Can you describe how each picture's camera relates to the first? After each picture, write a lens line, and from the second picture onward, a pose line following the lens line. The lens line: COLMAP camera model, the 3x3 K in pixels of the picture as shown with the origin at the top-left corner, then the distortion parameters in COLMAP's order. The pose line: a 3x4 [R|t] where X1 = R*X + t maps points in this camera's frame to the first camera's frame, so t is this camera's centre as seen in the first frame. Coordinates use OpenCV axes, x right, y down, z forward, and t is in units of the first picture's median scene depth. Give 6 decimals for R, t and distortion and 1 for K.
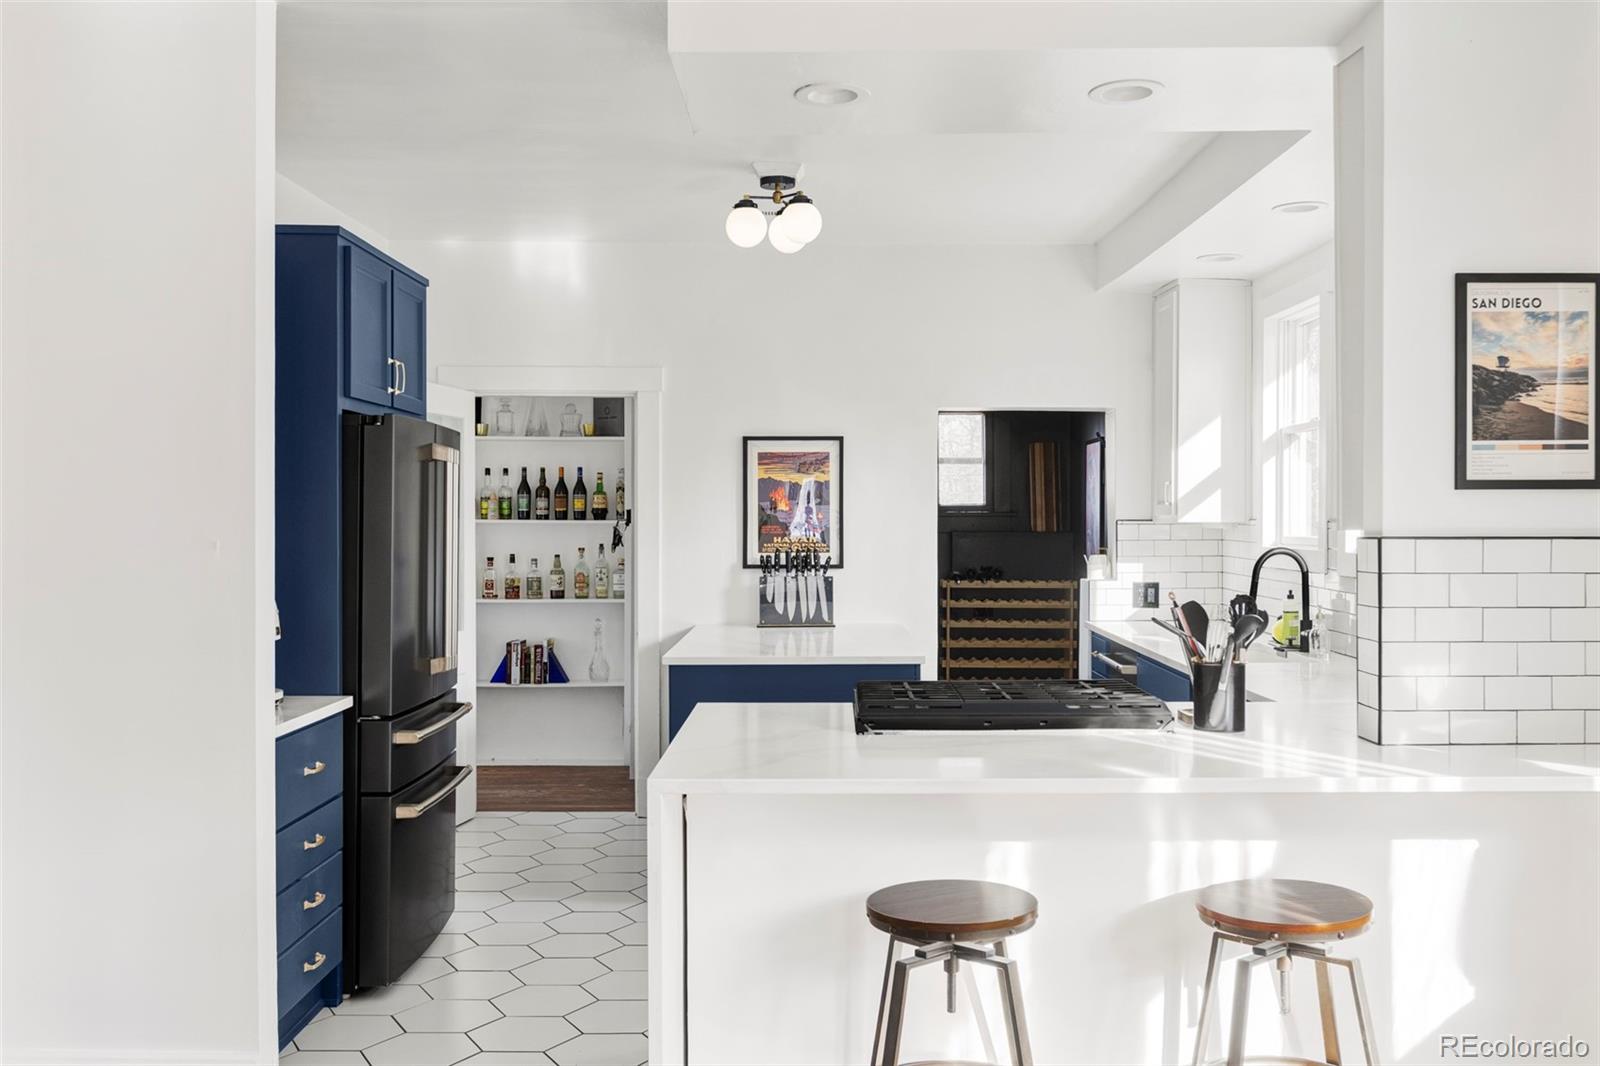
lens RADIAL K [[1506.1, 0, 800.0], [0, 1506.1, 533.0], [0, 0, 1]] dist [-0.002847, -0.005925]
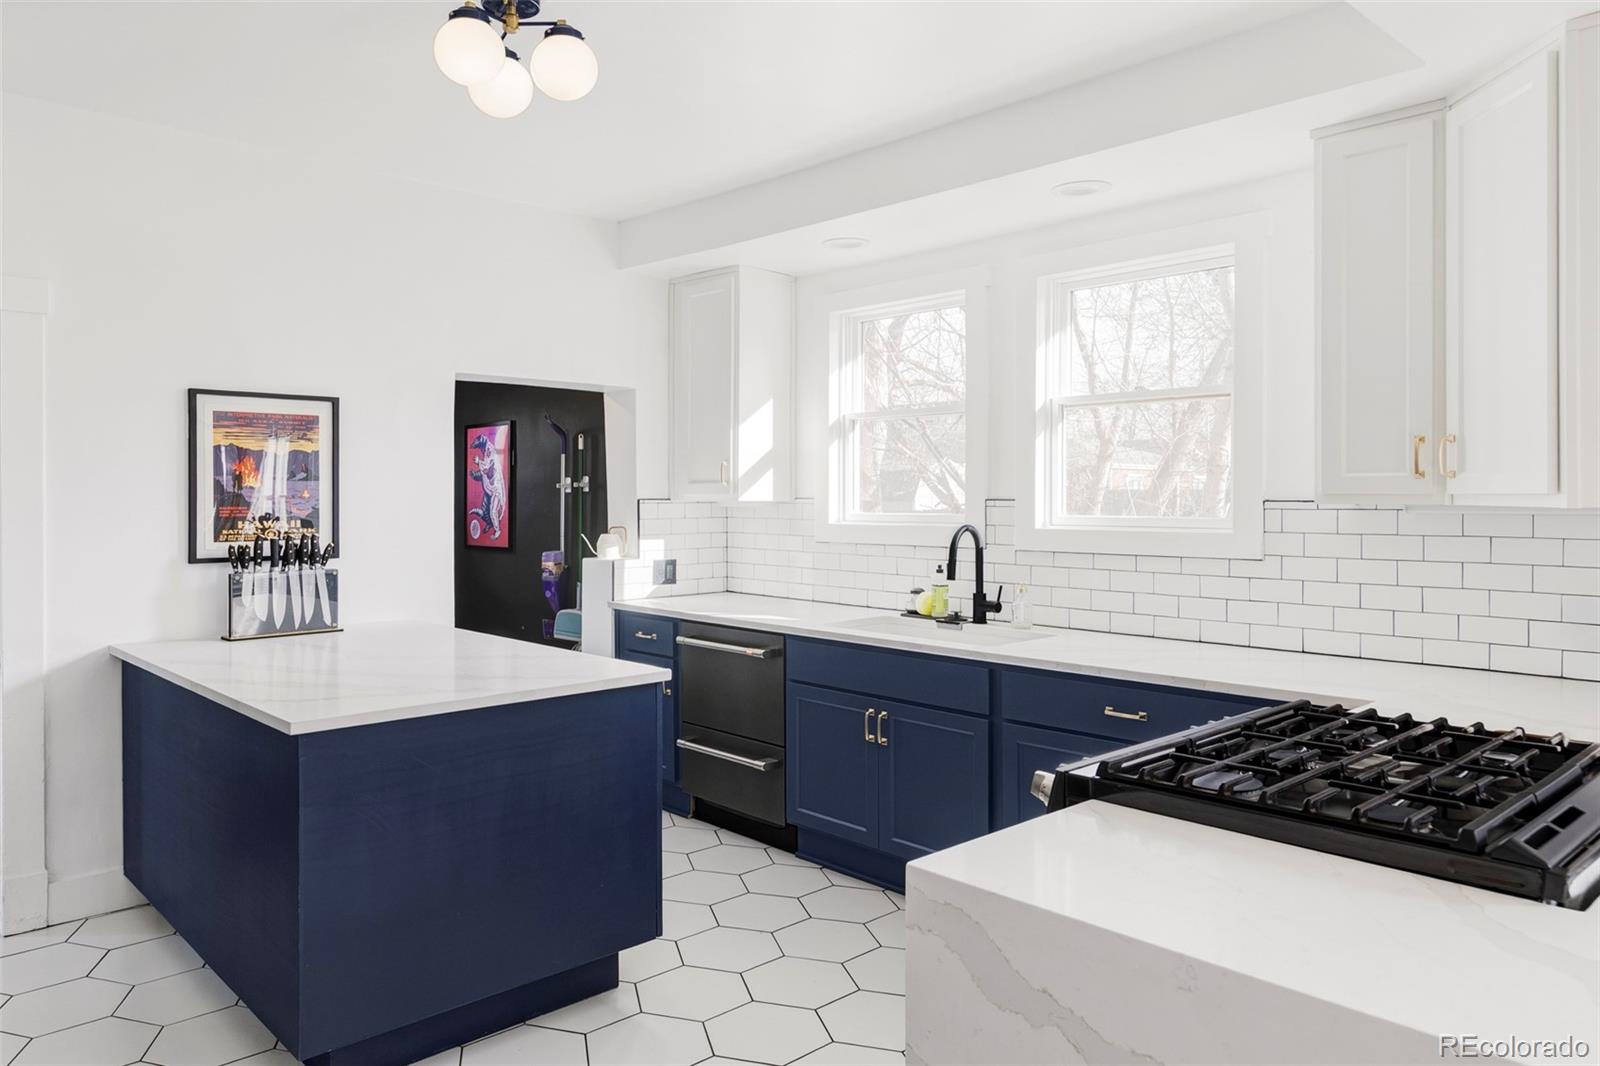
lens RADIAL K [[1000.4, 0, 801.5], [0, 1000.4, 493.5], [0, 0, 1]] dist [-0.000768, -0.000438]
pose [[0.696462, 0.003529, 0.717585, -0.190321], [0.006520, 0.999916, -0.011245, -0.003871], [-0.717564, 0.012510, 0.696380, 0.446128]]
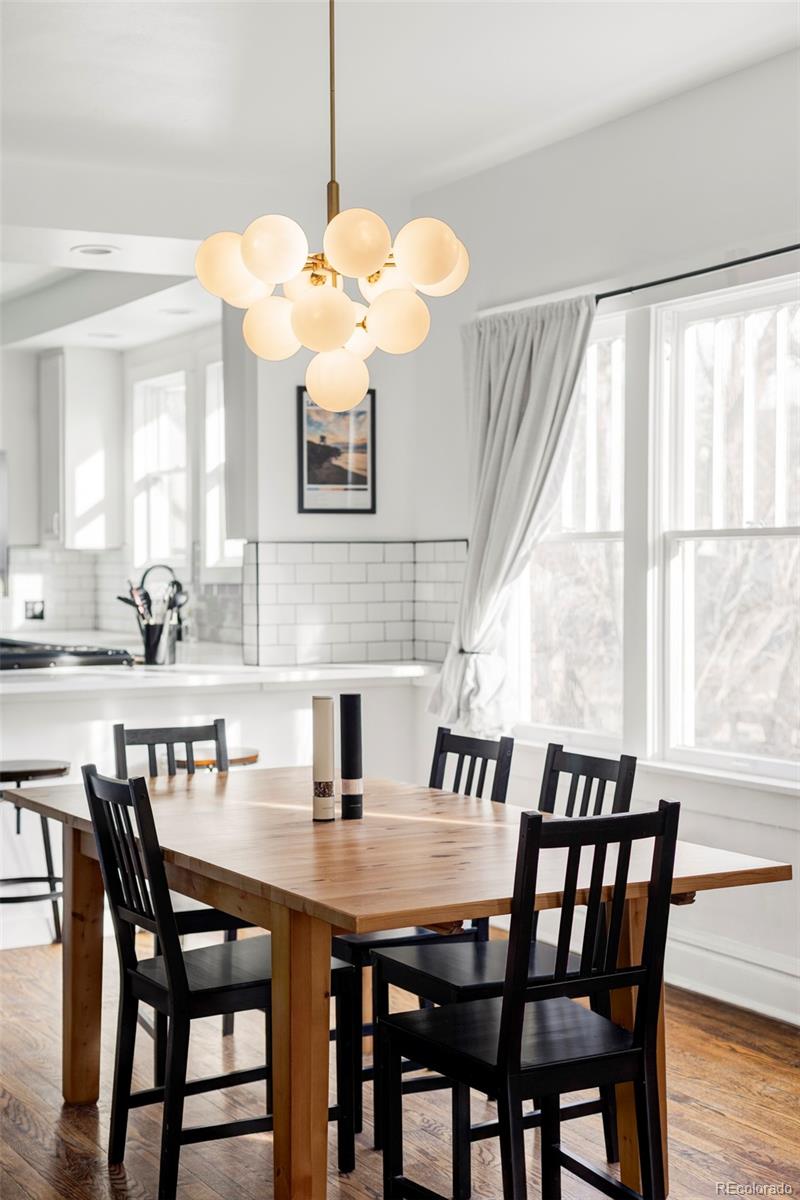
lens RADIAL K [[1742.9, 0, 400.0], [0, 1742.9, 600.0], [0, 0, 1]] dist [0.006125, 0.011082]
pose [[0.875686, -0.016920, 0.482585, -0.175145], [0.012238, 0.999843, 0.012850, 0.018816], [-0.482726, -0.005346, 0.875755, -0.328261]]
